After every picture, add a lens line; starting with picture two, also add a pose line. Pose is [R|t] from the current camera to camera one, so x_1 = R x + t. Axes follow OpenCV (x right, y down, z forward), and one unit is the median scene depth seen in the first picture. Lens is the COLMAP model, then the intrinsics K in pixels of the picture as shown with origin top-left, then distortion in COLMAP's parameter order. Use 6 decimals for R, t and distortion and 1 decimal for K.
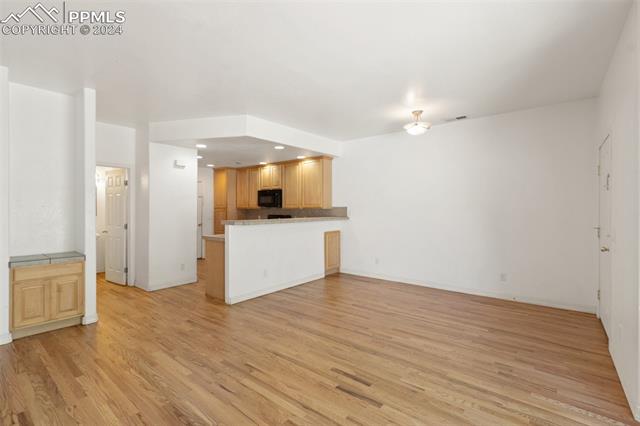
lens RADIAL K [[297.4, 0, 311.3], [0, 297.4, 214.3], [0, 0, 1]] dist [-0.001615, 0.000908]
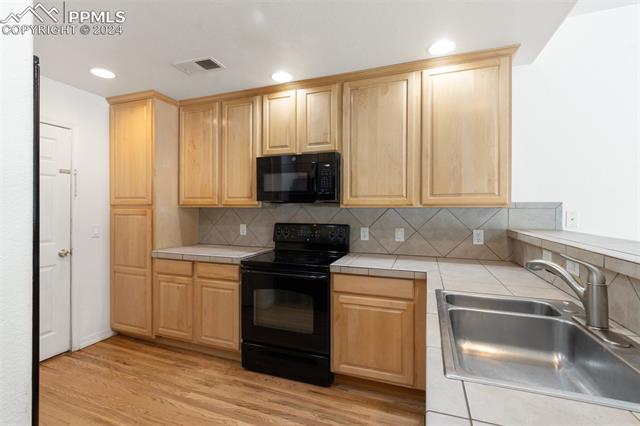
lens RADIAL K [[297.4, 0, 313.5], [0, 297.4, 215.0], [0, 0, 1]] dist [-0.001615, 0.000908]
pose [[0.945855, -0.002869, 0.324577, -0.468822], [0.004555, 0.999980, -0.004433, -0.014528], [-0.324558, 0.005671, 0.945849, 1.281451]]
